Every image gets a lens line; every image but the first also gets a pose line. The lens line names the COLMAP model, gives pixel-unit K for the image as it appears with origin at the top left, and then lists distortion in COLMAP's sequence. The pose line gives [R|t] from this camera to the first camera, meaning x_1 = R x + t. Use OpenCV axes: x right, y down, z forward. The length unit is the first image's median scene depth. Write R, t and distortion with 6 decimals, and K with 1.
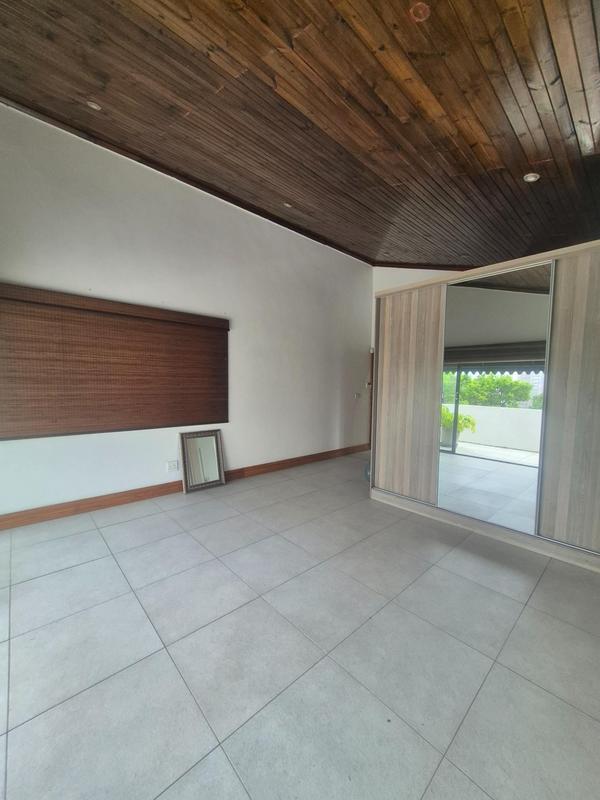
lens RADIAL K [[315.3, 0, 304.1], [0, 315.3, 405.6], [0, 0, 1]] dist [0.000889, -0.000429]
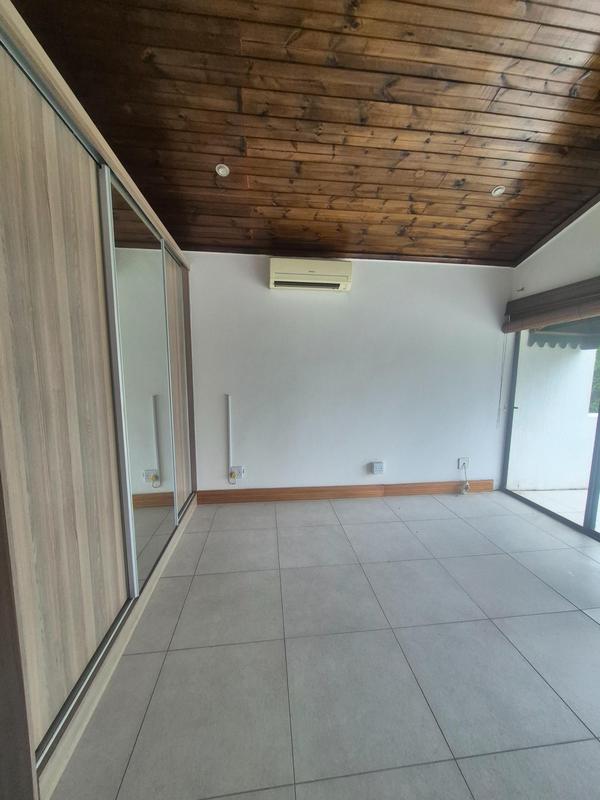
lens RADIAL K [[315.3, 0, 304.1], [0, 315.3, 405.6], [0, 0, 1]] dist [0.000889, -0.000429]
pose [[-0.809586, -0.091192, 0.579874, -0.200812], [0.018908, 0.983295, 0.181033, -0.188516], [-0.586696, 0.157526, -0.794338, 2.236306]]
